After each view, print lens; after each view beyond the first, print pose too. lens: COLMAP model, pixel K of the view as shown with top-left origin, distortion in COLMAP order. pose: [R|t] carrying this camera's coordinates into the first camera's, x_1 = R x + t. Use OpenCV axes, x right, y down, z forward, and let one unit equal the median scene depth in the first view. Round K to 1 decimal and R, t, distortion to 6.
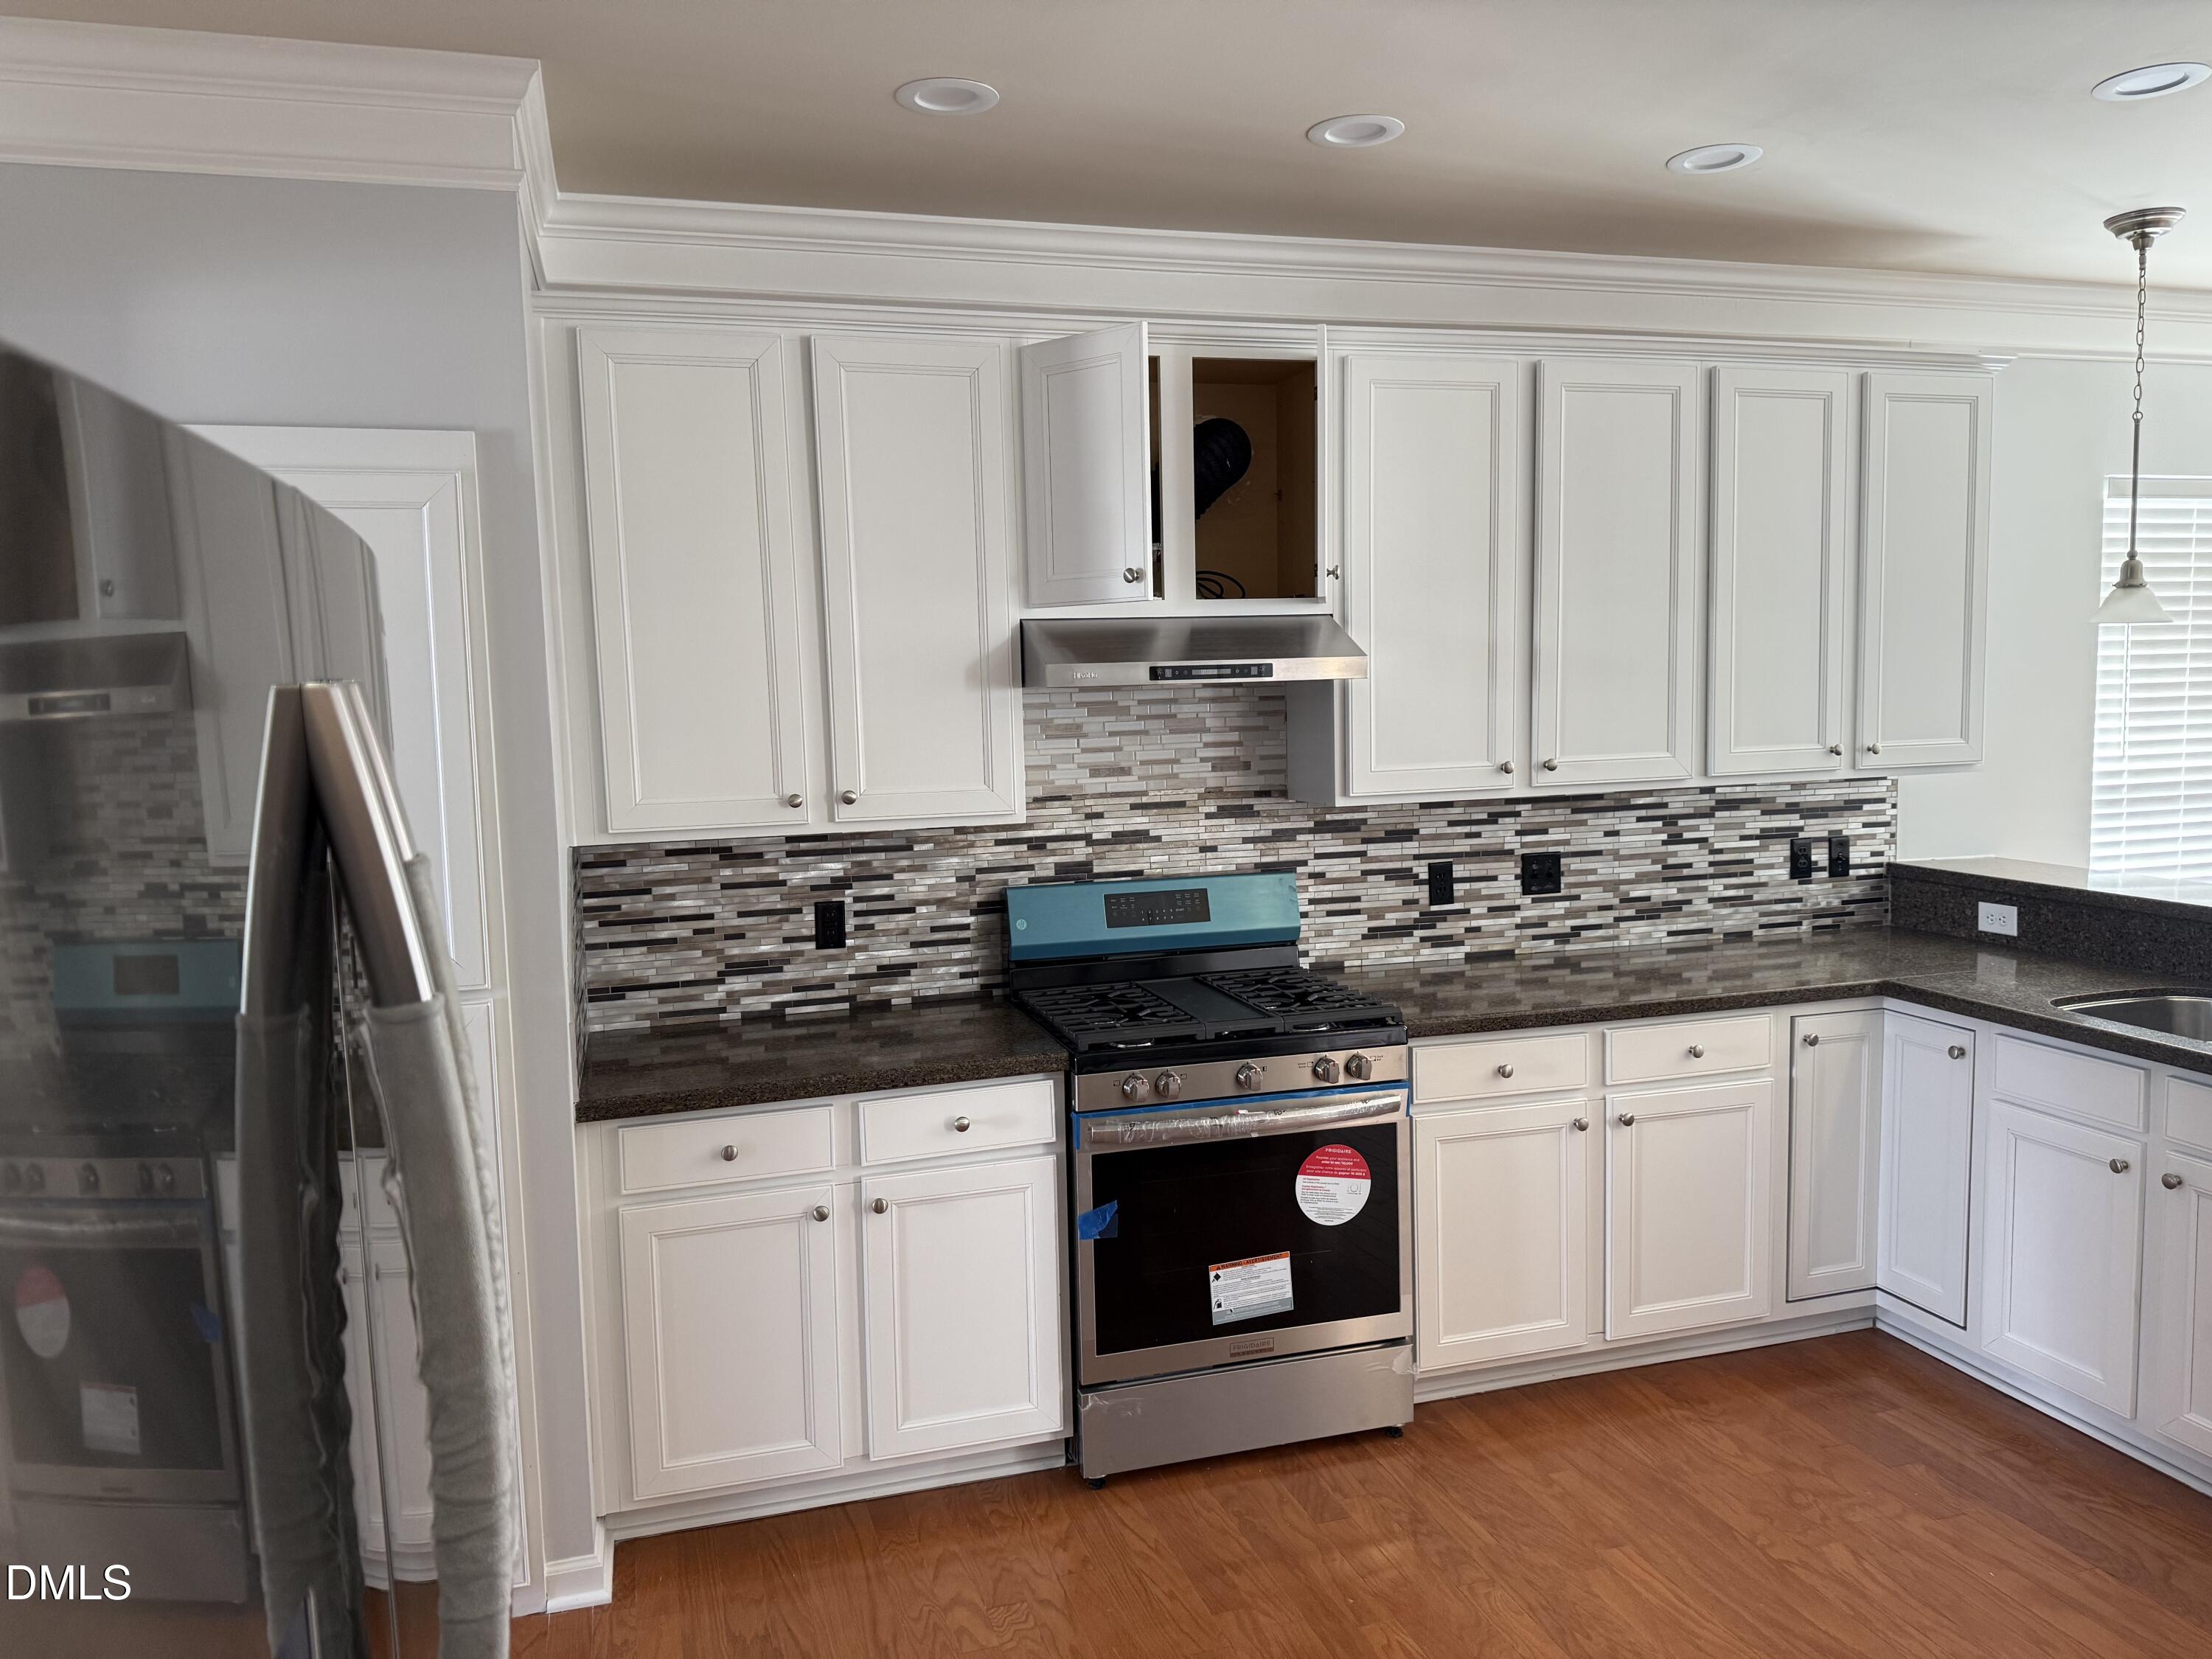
lens RADIAL K [[1556.6, 0, 1101.2], [0, 1556.6, 831.8], [0, 0, 1]] dist [0.182244, -0.356661]
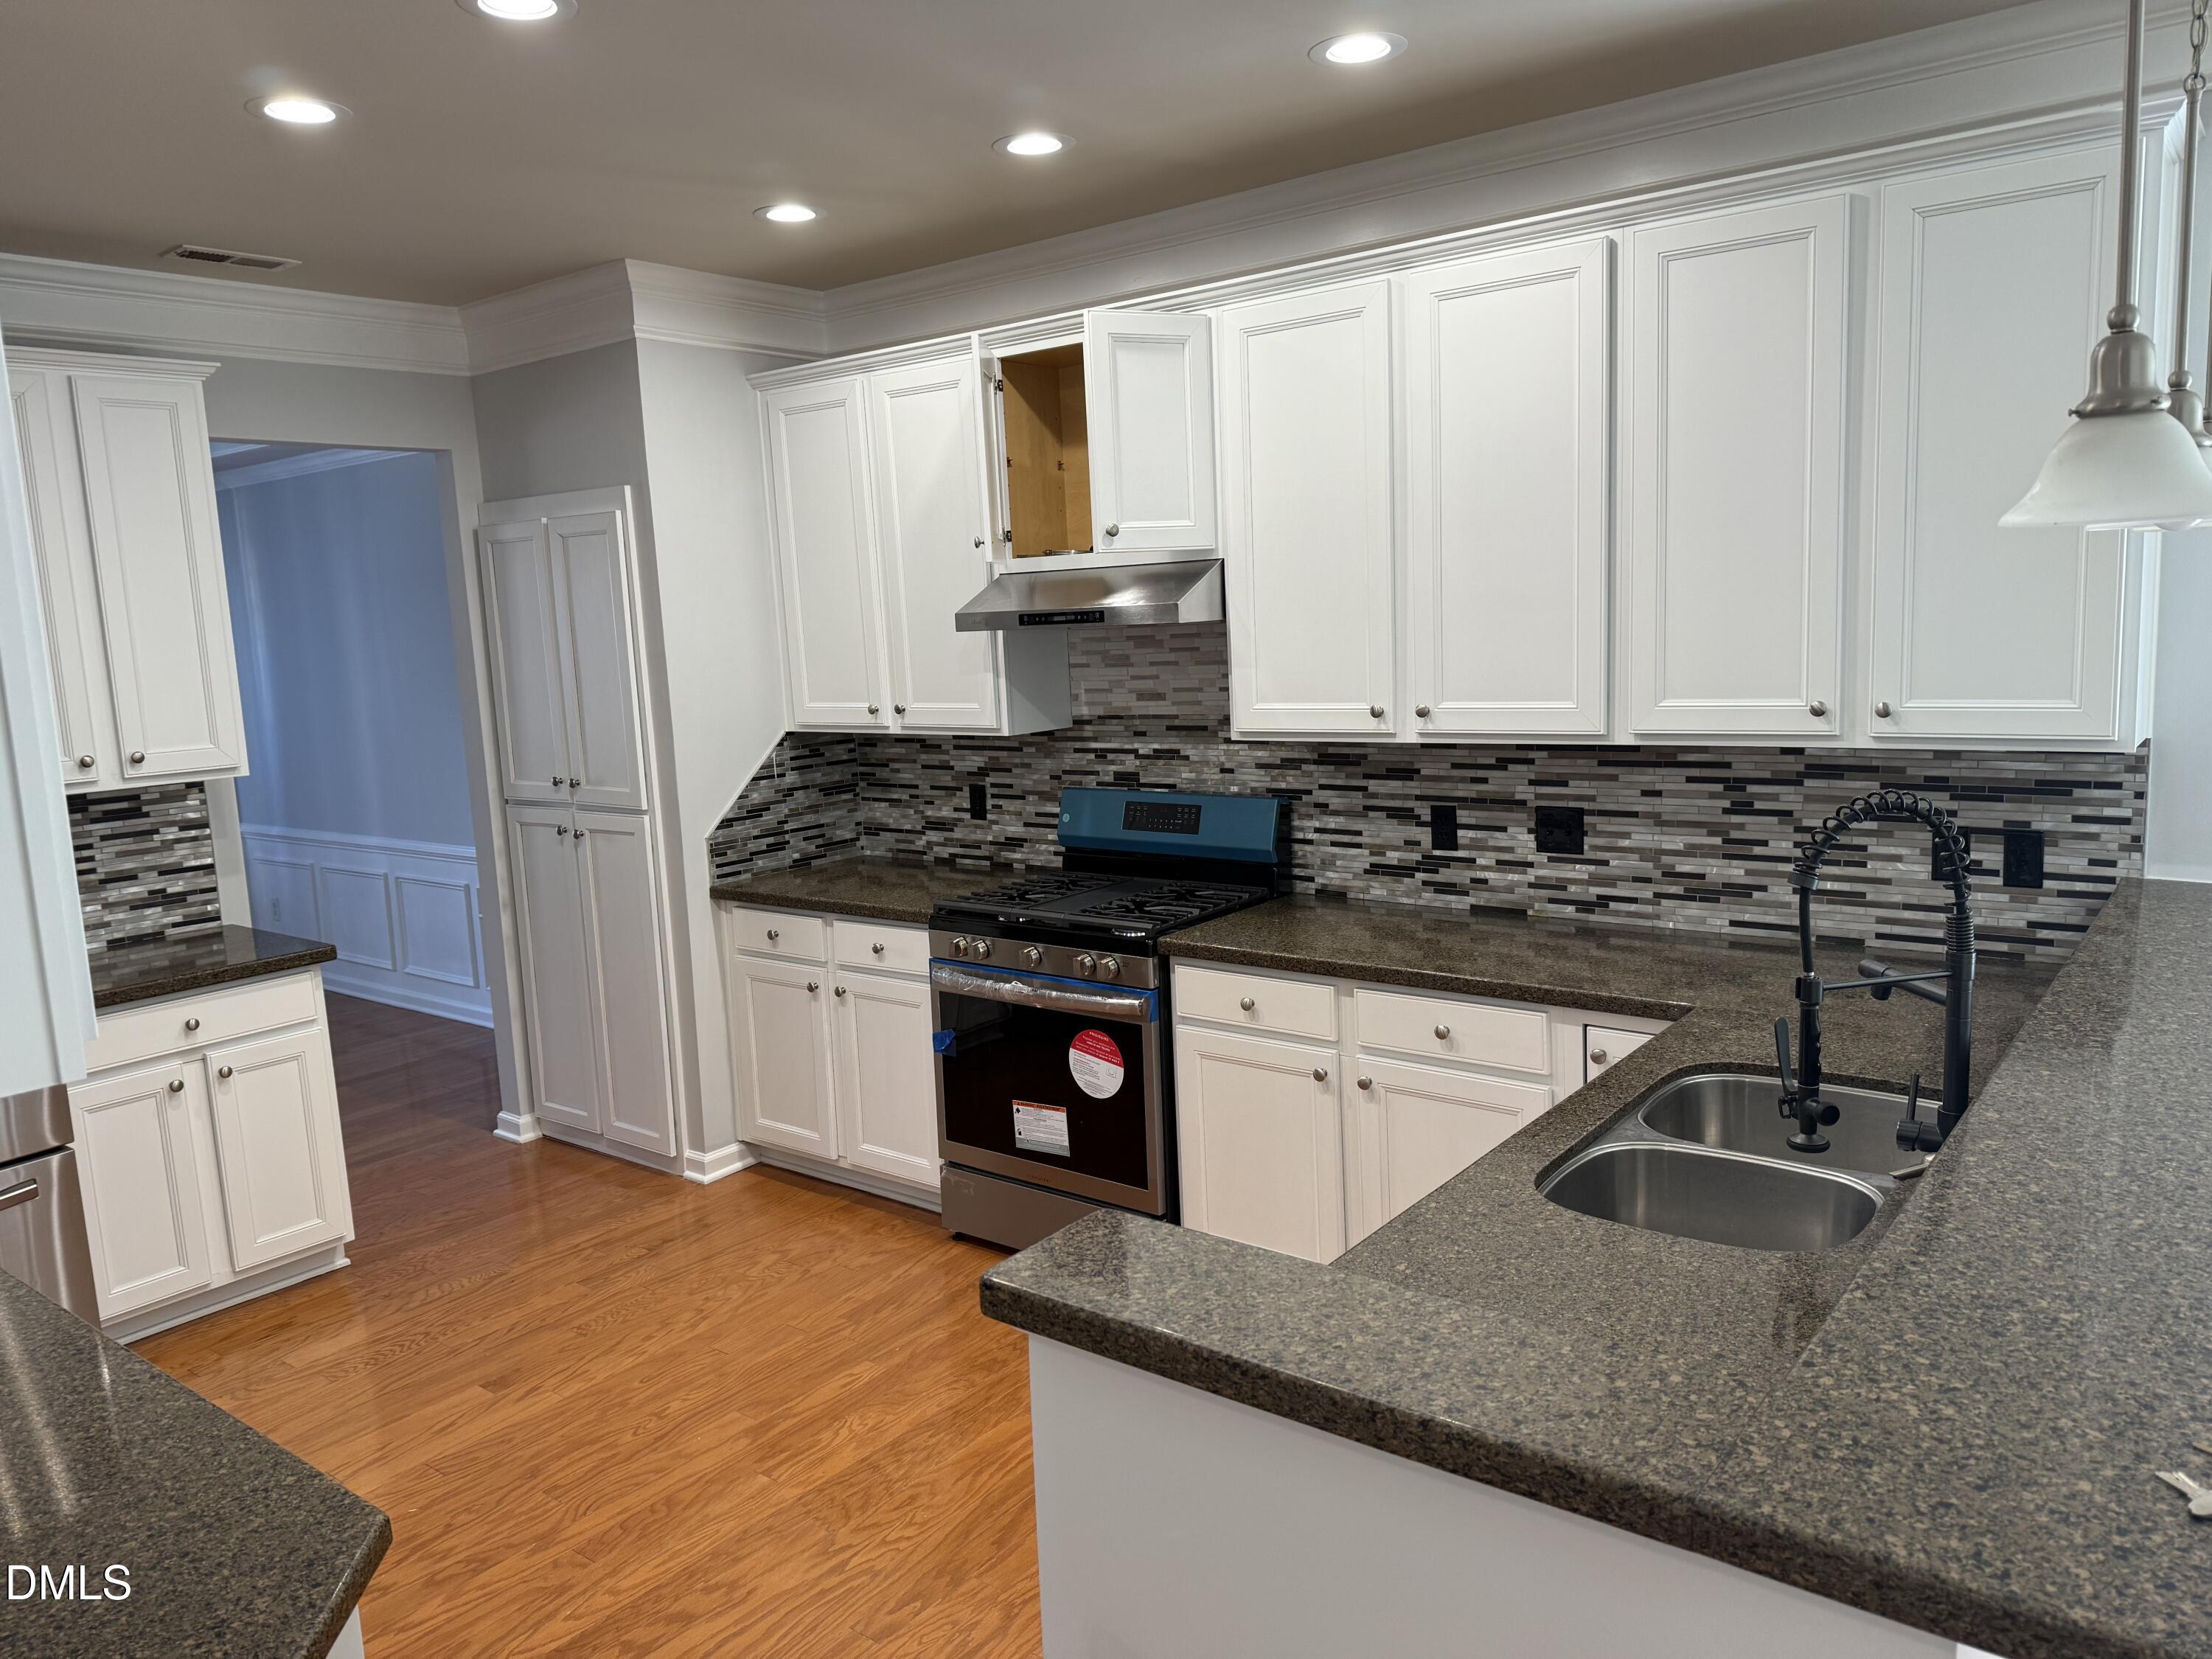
lens RADIAL K [[1556.6, 0, 1101.2], [0, 1556.6, 831.8], [0, 0, 1]] dist [0.182244, -0.356661]
pose [[0.569595, 0.116114, -0.813682, 0.877672], [-0.045742, 0.992915, 0.109670, -0.060019], [0.820652, -0.025248, 0.570871, 0.284685]]
